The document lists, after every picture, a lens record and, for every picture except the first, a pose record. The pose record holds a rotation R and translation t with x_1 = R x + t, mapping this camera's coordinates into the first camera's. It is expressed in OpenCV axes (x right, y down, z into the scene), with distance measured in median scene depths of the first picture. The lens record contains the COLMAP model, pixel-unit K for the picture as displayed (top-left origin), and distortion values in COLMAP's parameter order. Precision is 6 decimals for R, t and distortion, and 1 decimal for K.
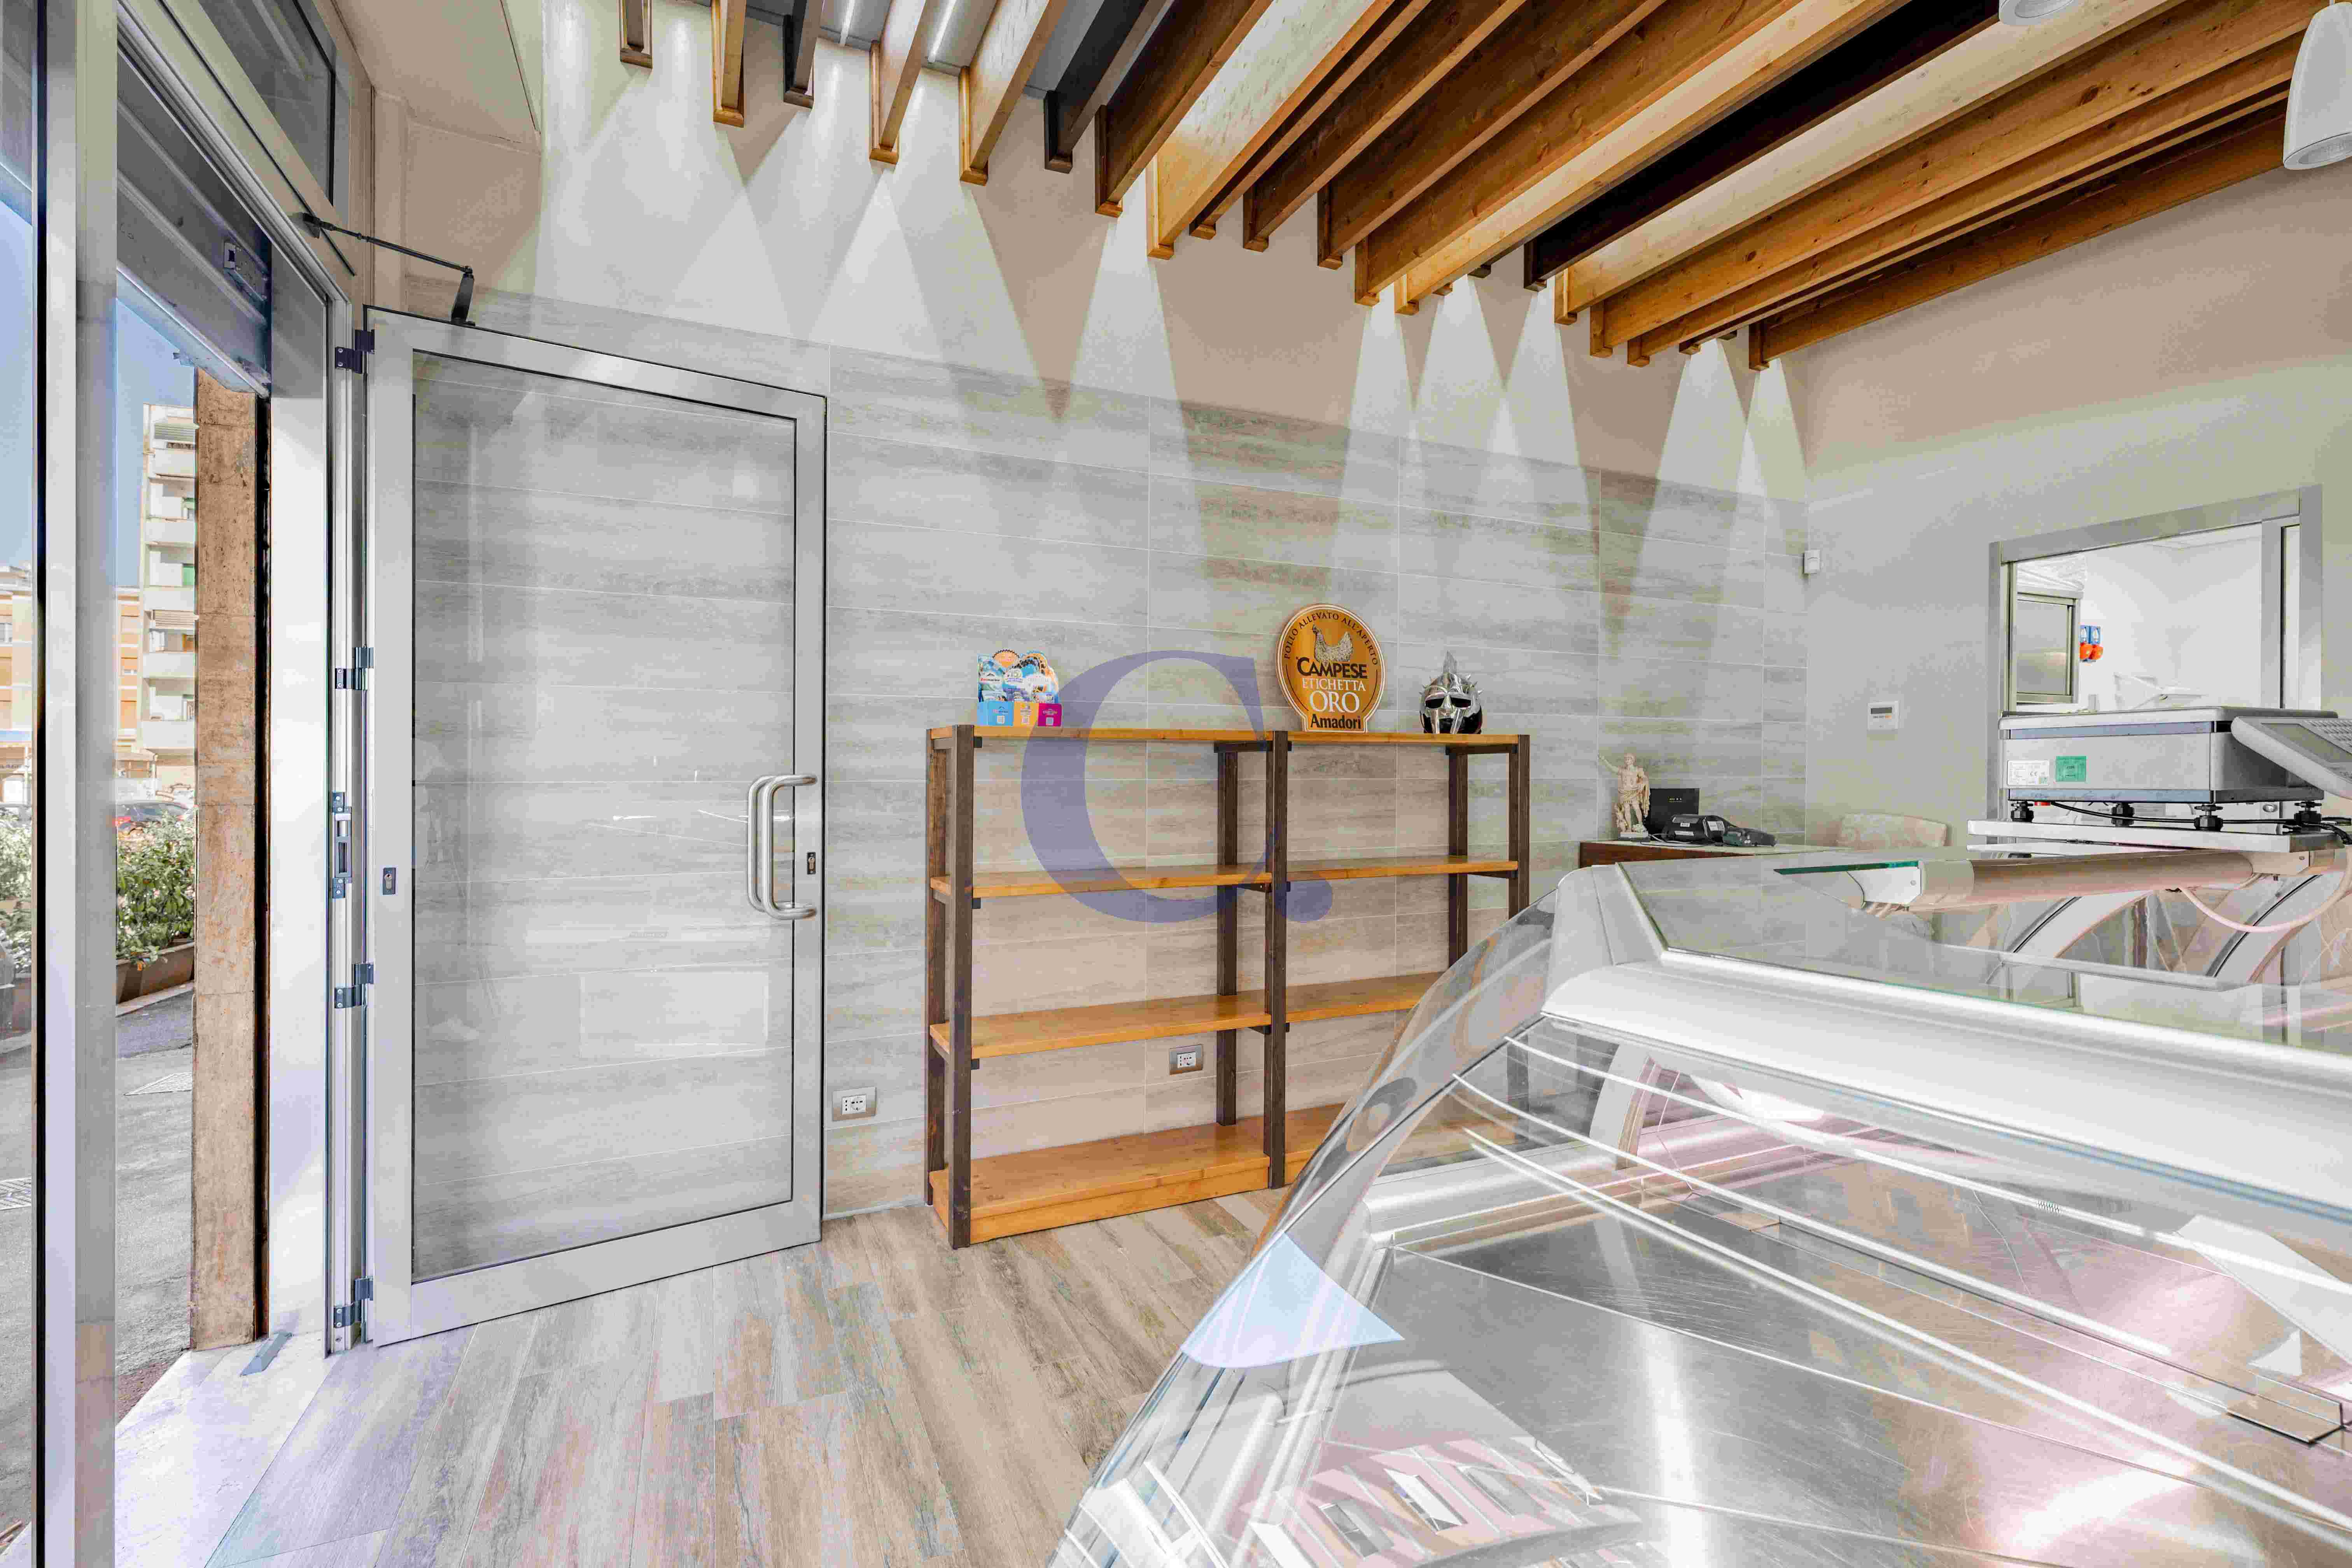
lens RADIAL K [[1054.8, 0, 1168.2], [0, 1054.8, 832.2], [0, 0, 1]] dist [-0.002317, -0.000304]
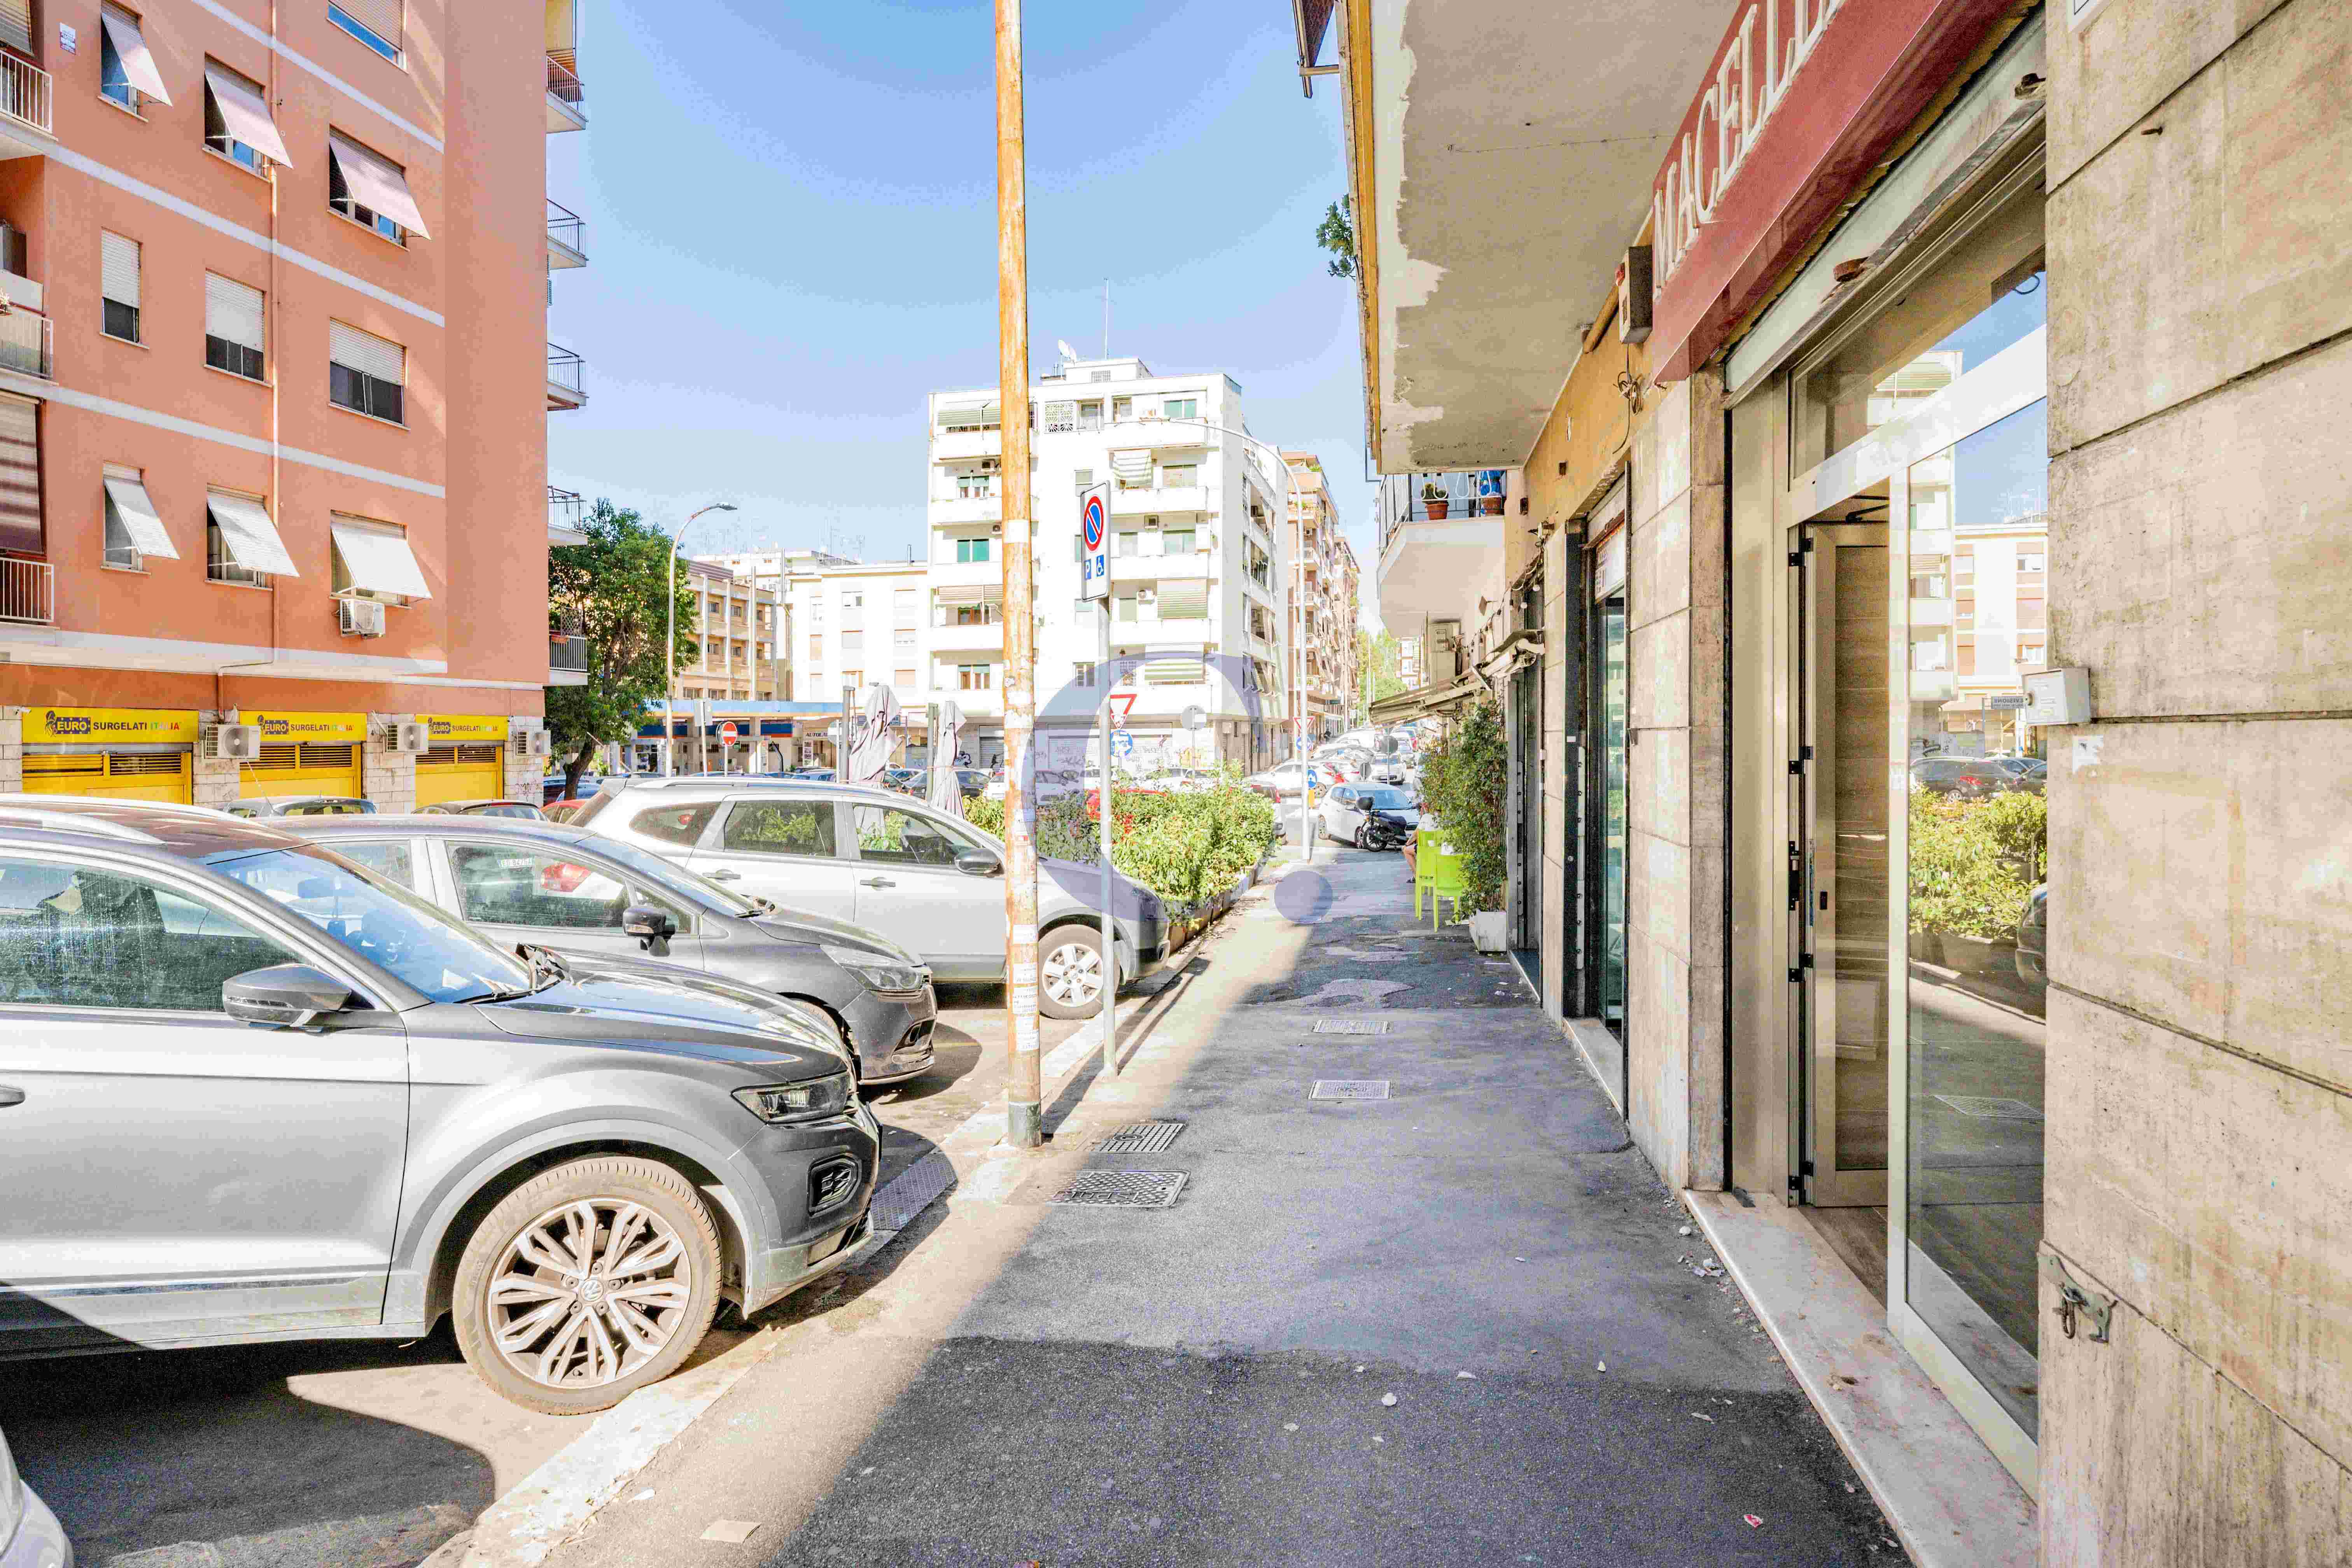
lens RADIAL K [[1394.3, 0, 1141.5], [0, 1394.3, 770.7], [0, 0, 1]] dist [0.003408, 0.000736]
pose [[0.836827, 0.002564, -0.547462, -0.301060], [-0.014181, 0.999755, -0.016995, -0.059788], [0.547284, 0.021986, 0.836658, -0.793599]]
